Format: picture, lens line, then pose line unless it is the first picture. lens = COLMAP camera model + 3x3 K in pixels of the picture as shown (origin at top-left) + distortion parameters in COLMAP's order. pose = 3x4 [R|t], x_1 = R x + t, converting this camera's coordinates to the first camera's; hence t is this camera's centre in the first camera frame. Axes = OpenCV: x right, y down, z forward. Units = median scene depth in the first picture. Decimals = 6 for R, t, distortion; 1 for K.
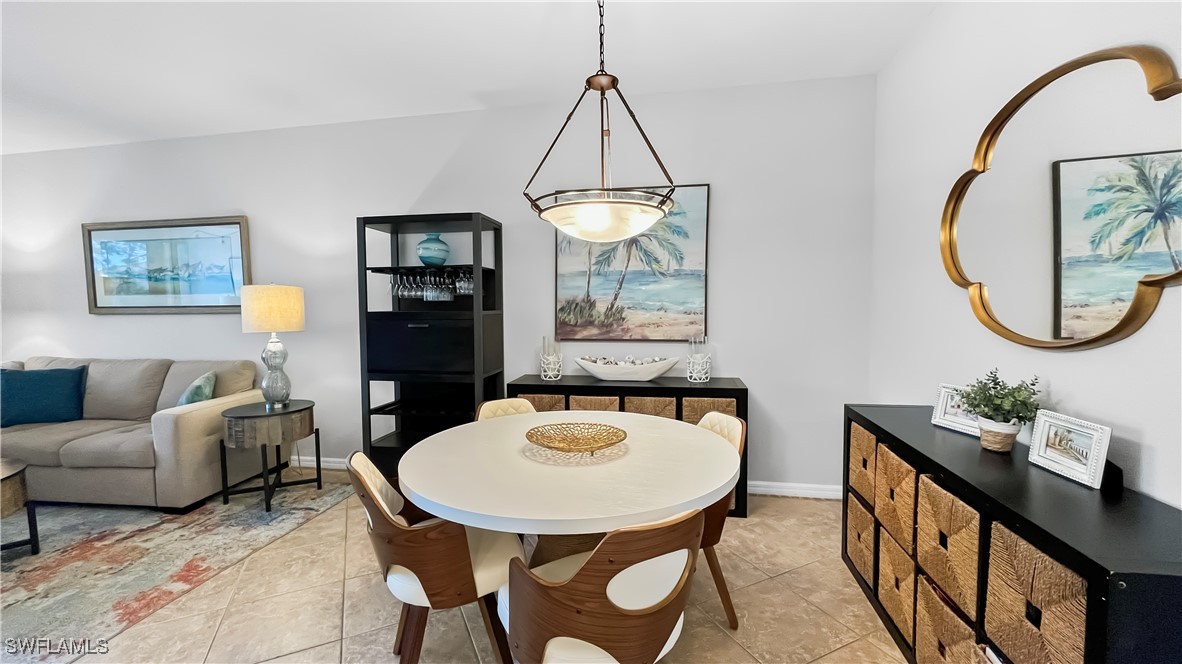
lens RADIAL K [[480.2, 0, 592.4], [0, 480.2, 329.1], [0, 0, 1]] dist [-0.002469, -0.000633]
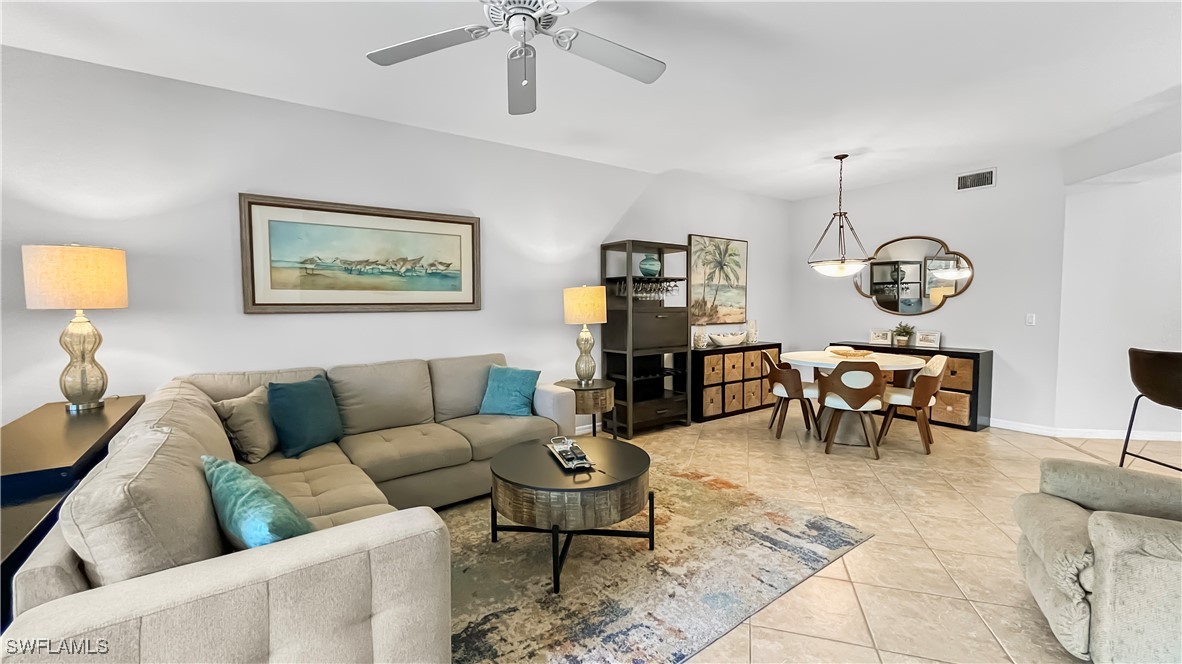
lens RADIAL K [[480.2, 0, 592.0], [0, 480.2, 329.9], [0, 0, 1]] dist [-0.002469, -0.000633]
pose [[0.695099, -0.033273, 0.718144, -1.542992], [0.042607, 0.999079, 0.005049, 0.017462], [-0.717650, 0.027089, 0.695877, 0.110789]]
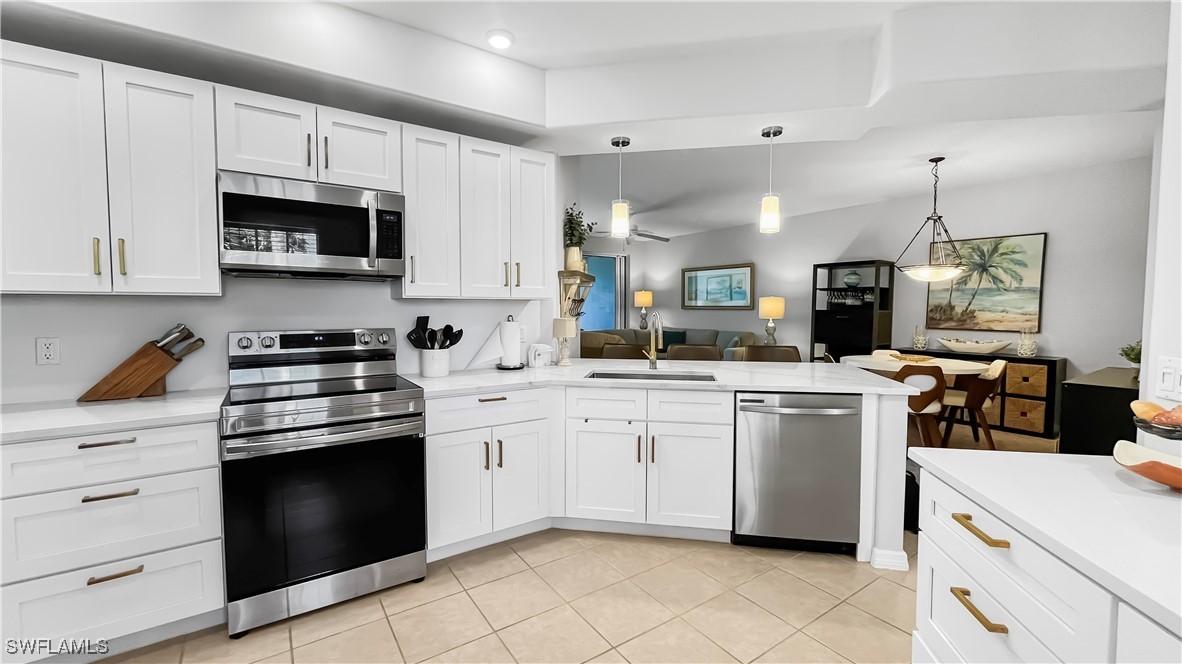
lens RADIAL K [[480.2, 0, 590.1], [0, 480.2, 330.2], [0, 0, 1]] dist [-0.002469, -0.000633]
pose [[0.703225, 0.048312, -0.709324, 0.311973], [-0.050821, 0.998552, 0.017627, 0.063655], [0.709148, 0.023653, 0.704662, -1.124962]]
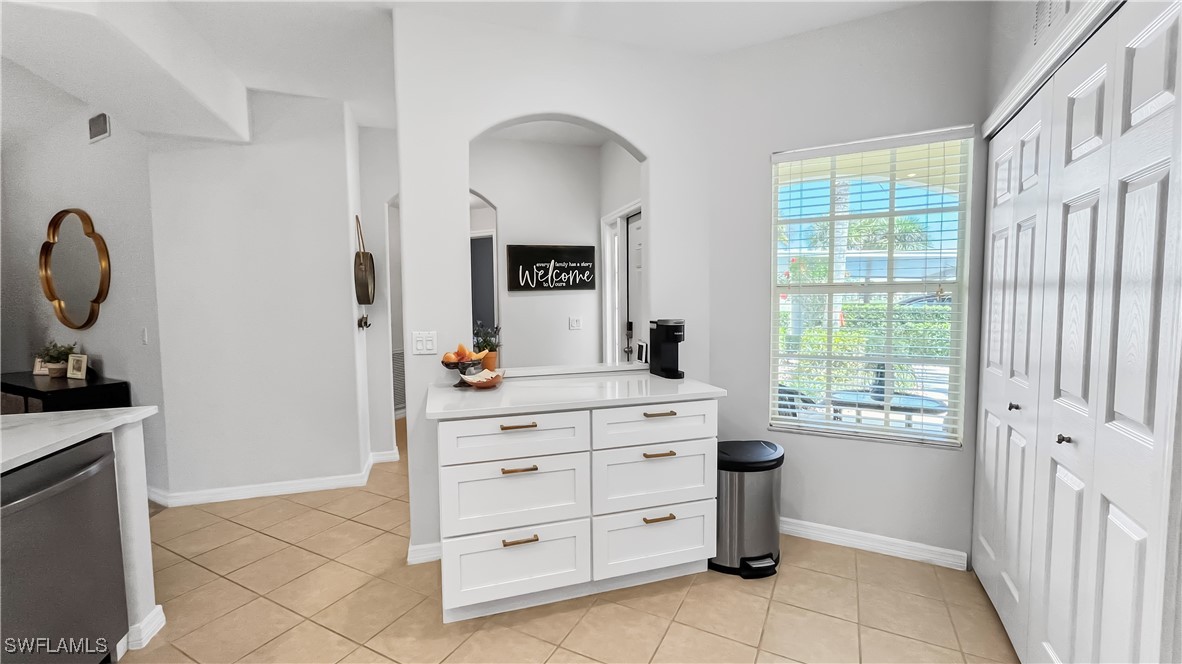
lens RADIAL K [[480.2, 0, 590.0], [0, 480.2, 332.8], [0, 0, 1]] dist [-0.002469, -0.000633]
pose [[0.305284, -0.057993, 0.950494, -0.245460], [0.067271, 0.996964, 0.039222, 0.065074], [-0.949882, 0.051967, 0.308259, -1.018567]]
